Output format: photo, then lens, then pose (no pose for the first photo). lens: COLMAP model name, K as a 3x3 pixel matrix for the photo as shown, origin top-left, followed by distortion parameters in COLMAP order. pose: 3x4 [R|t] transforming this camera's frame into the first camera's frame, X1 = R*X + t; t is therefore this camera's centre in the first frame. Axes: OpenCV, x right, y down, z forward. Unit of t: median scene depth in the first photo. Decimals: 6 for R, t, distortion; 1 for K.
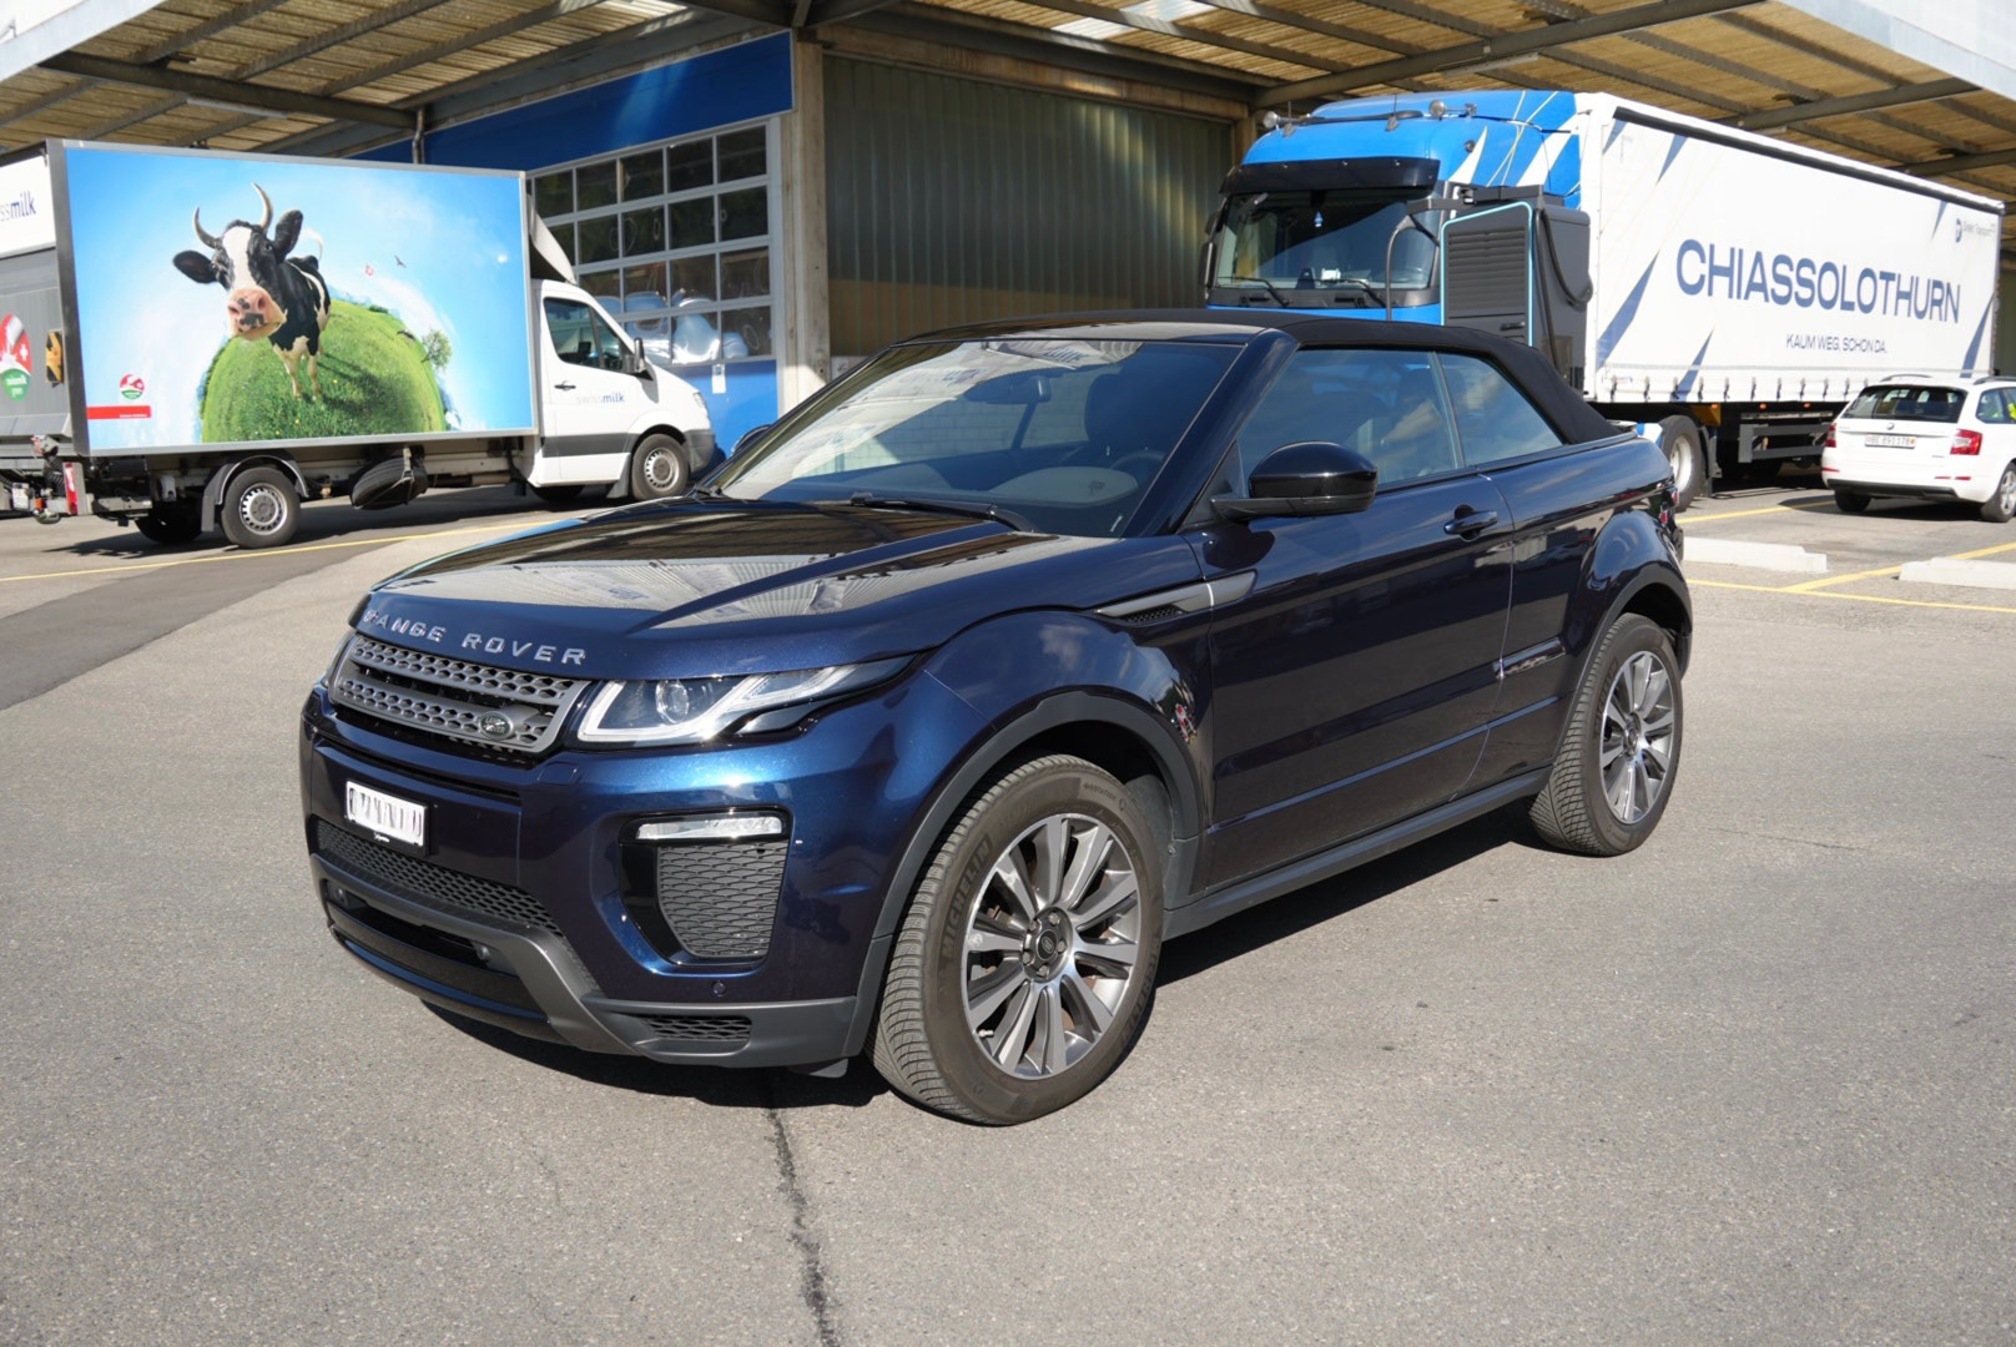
lens RADIAL K [[1873.8, 0, 1011.0], [0, 1873.8, 658.3], [0, 0, 1]] dist [-0.166799, 0.182988]
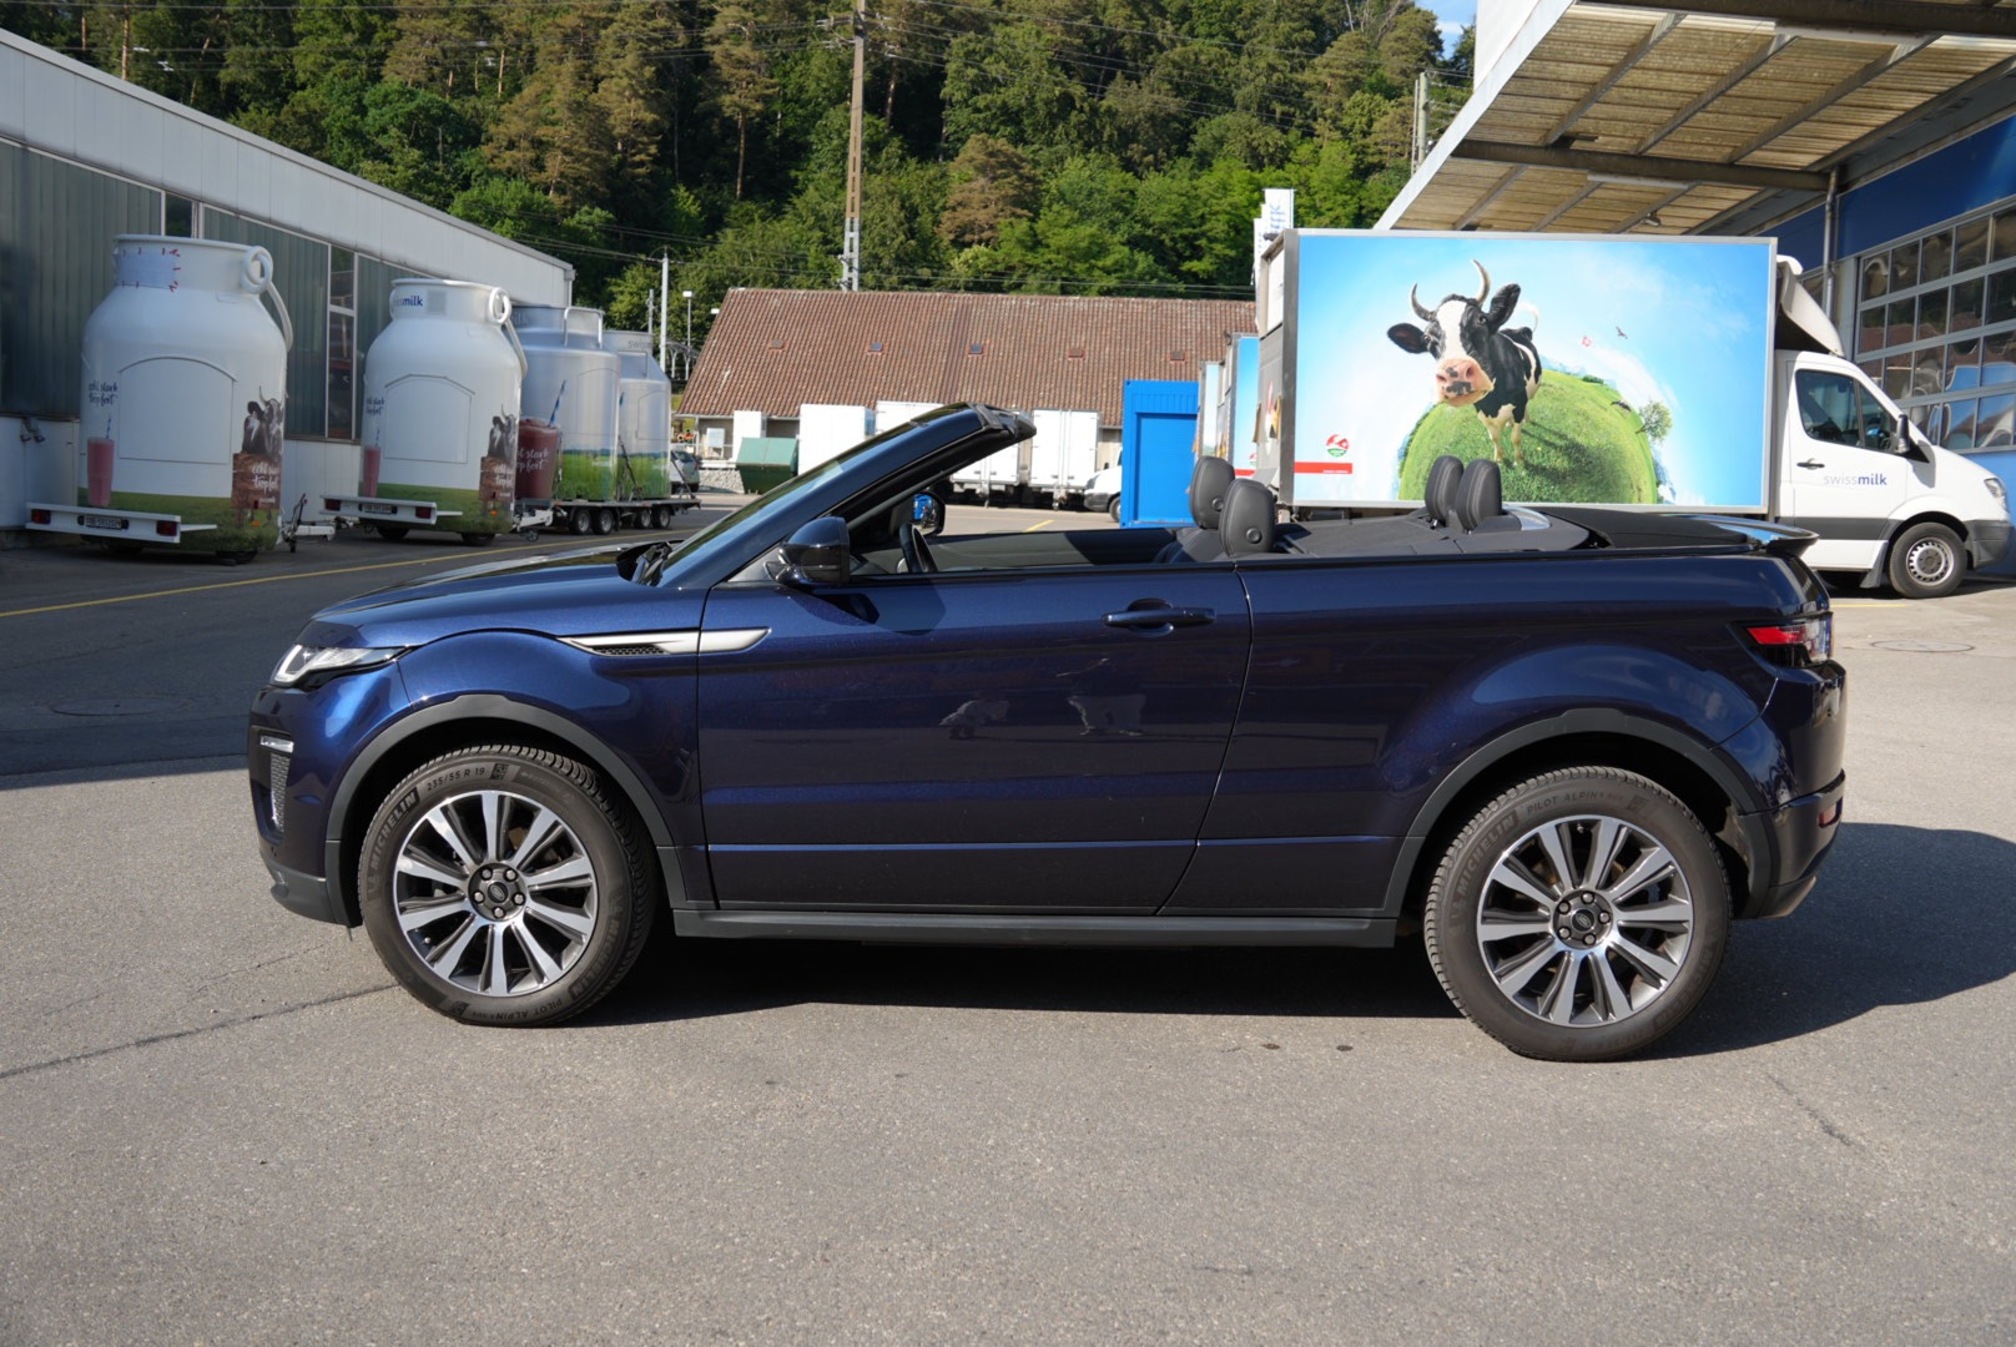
lens RADIAL K [[1945.3, 0, 1013.1], [0, 1945.3, 660.7], [0, 0, 1]] dist [-0.157168, 0.210188]
pose [[0.636428, 0.105768, -0.764050, 0.282030], [-0.135773, 0.990449, 0.024015, -0.019045], [0.759293, 0.088453, 0.644709, 0.090985]]
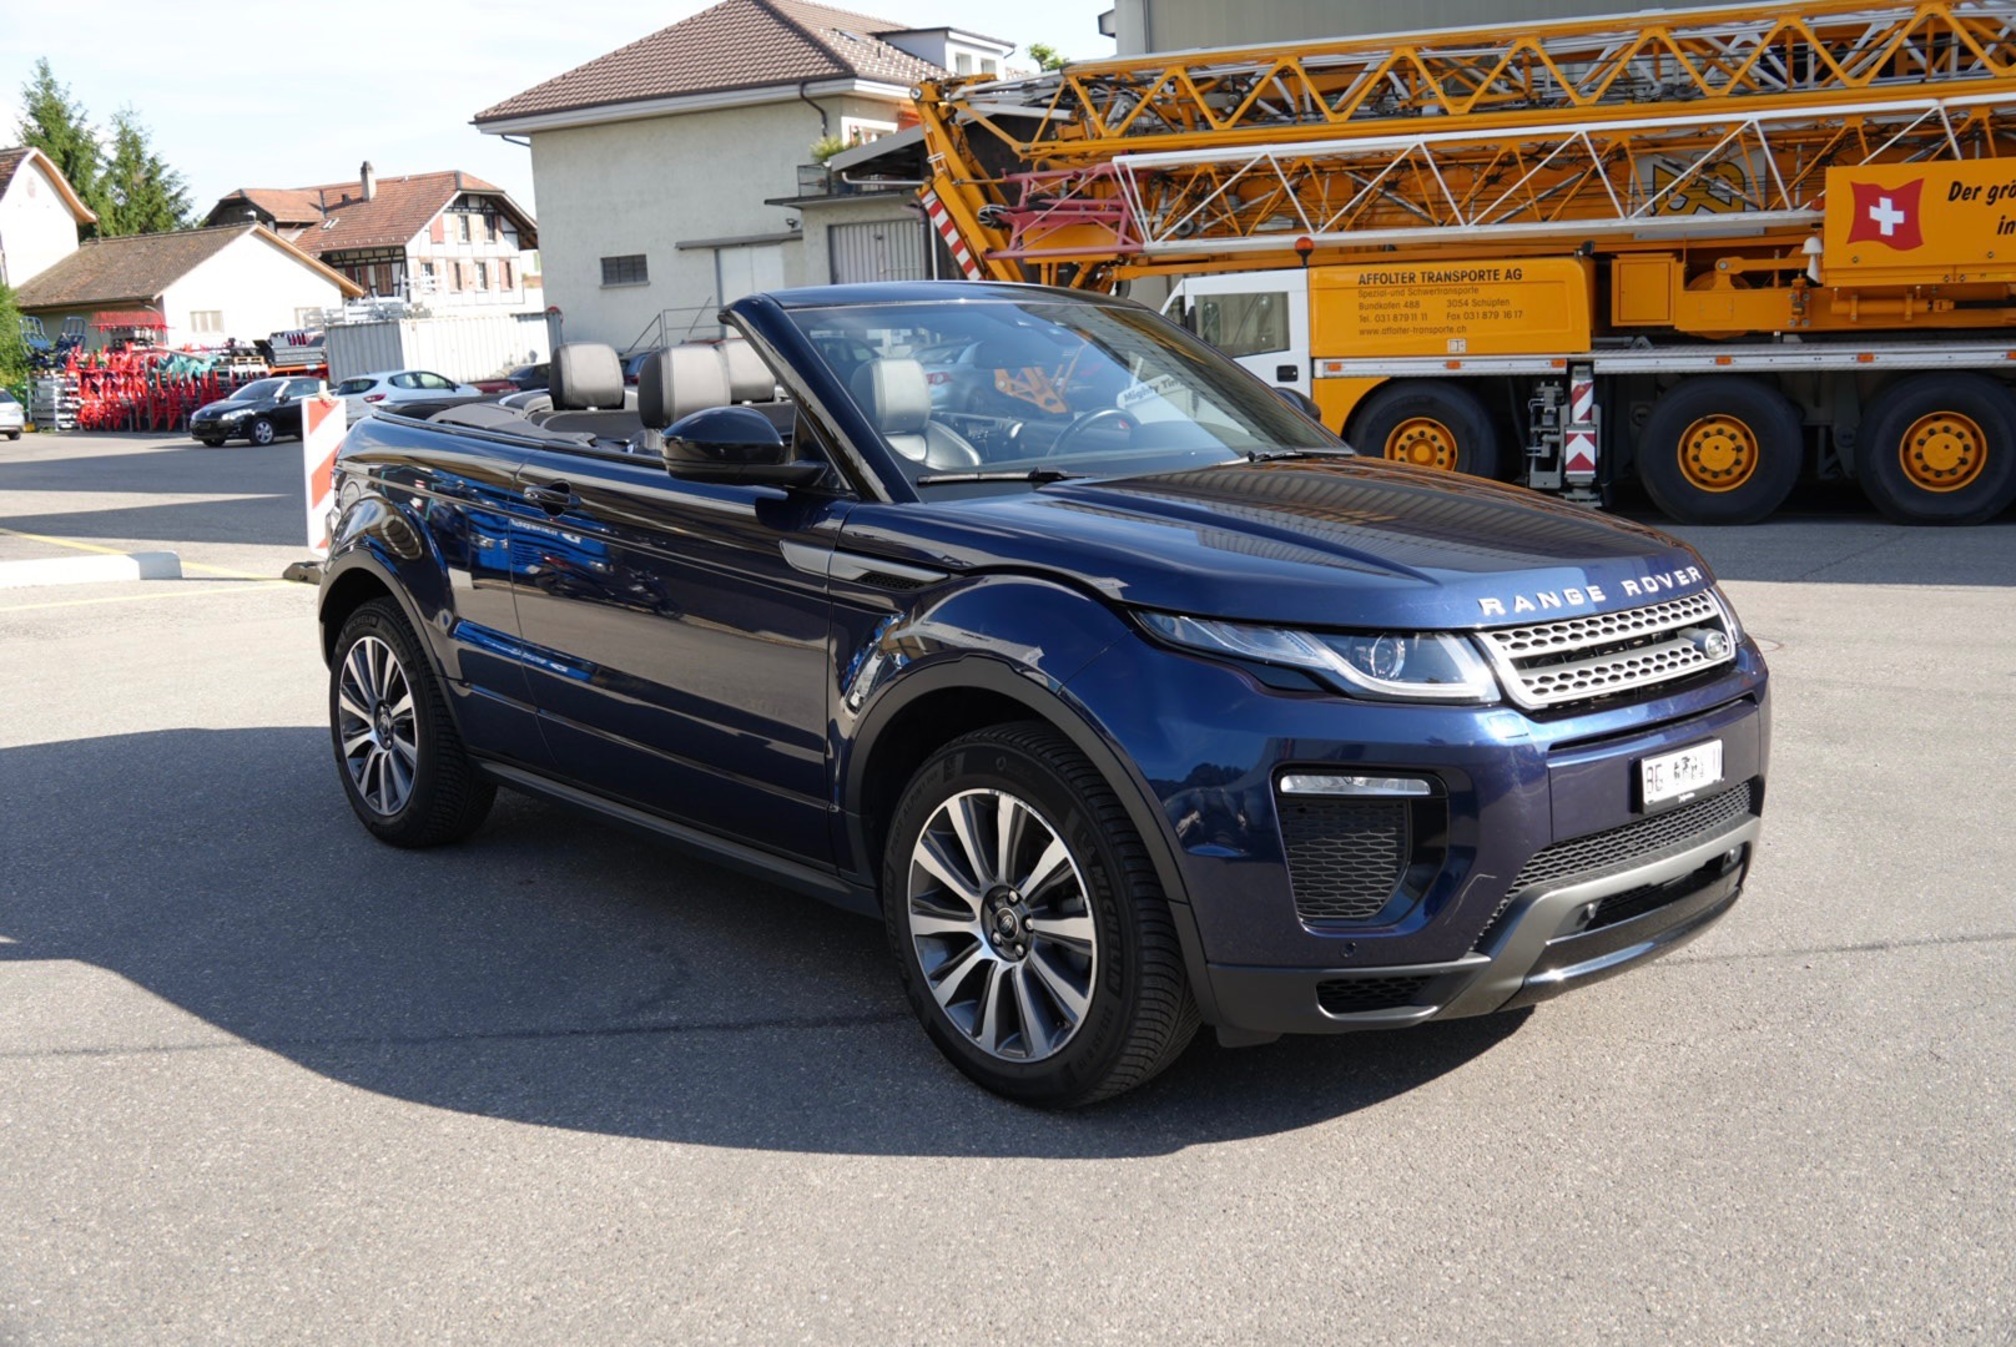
lens RADIAL K [[1945.3, 0, 1013.1], [0, 1945.3, 660.7], [0, 0, 1]] dist [-0.157168, 0.210188]
pose [[0.078328, -0.155443, 0.984735, -0.298265], [0.165556, 0.976082, 0.140909, -0.038283], [-0.983085, 0.151991, 0.102189, 0.272564]]
